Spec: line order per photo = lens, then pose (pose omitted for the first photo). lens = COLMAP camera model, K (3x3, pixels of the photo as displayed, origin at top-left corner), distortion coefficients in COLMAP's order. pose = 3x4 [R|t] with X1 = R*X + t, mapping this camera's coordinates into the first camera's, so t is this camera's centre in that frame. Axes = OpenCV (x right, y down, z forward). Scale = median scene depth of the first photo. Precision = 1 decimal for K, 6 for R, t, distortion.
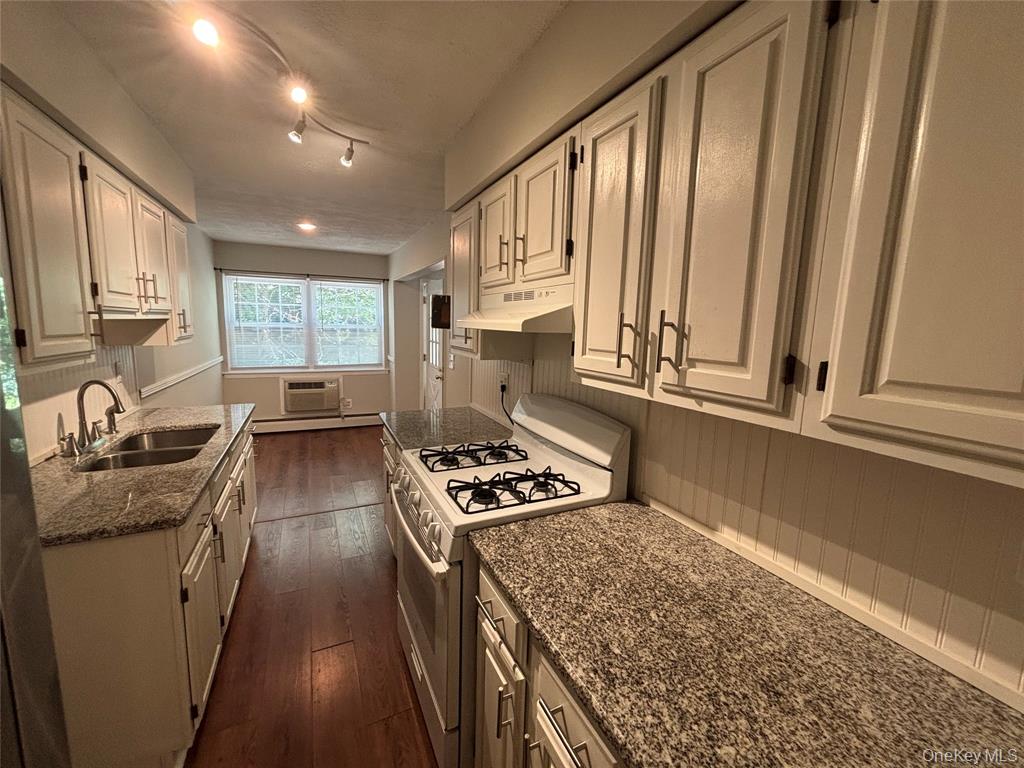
lens RADIAL K [[413.4, 0, 508.9], [0, 413.4, 381.2], [0, 0, 1]] dist [-0.002355, -0.000330]
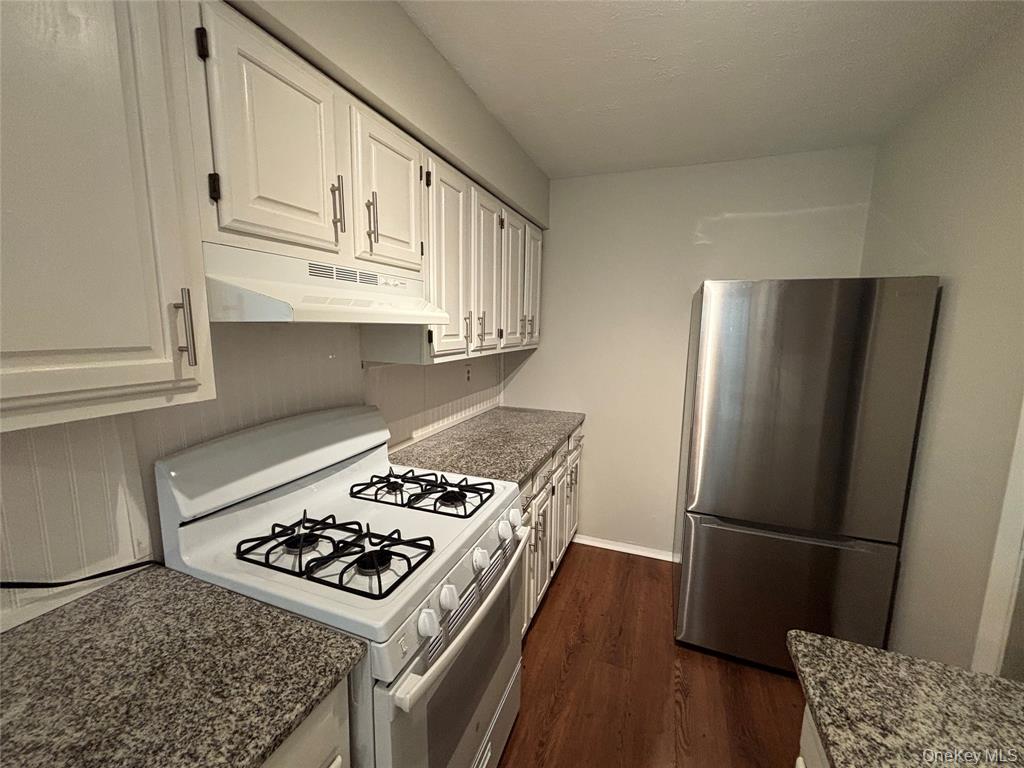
lens RADIAL K [[413.4, 0, 511.0], [0, 413.4, 384.6], [0, 0, 1]] dist [-0.002355, -0.000330]
pose [[-0.689319, -0.133270, 0.712094, -0.952398], [0.071384, 0.965656, 0.249826, -0.243463], [-0.720932, 0.223042, -0.656132, 1.759994]]
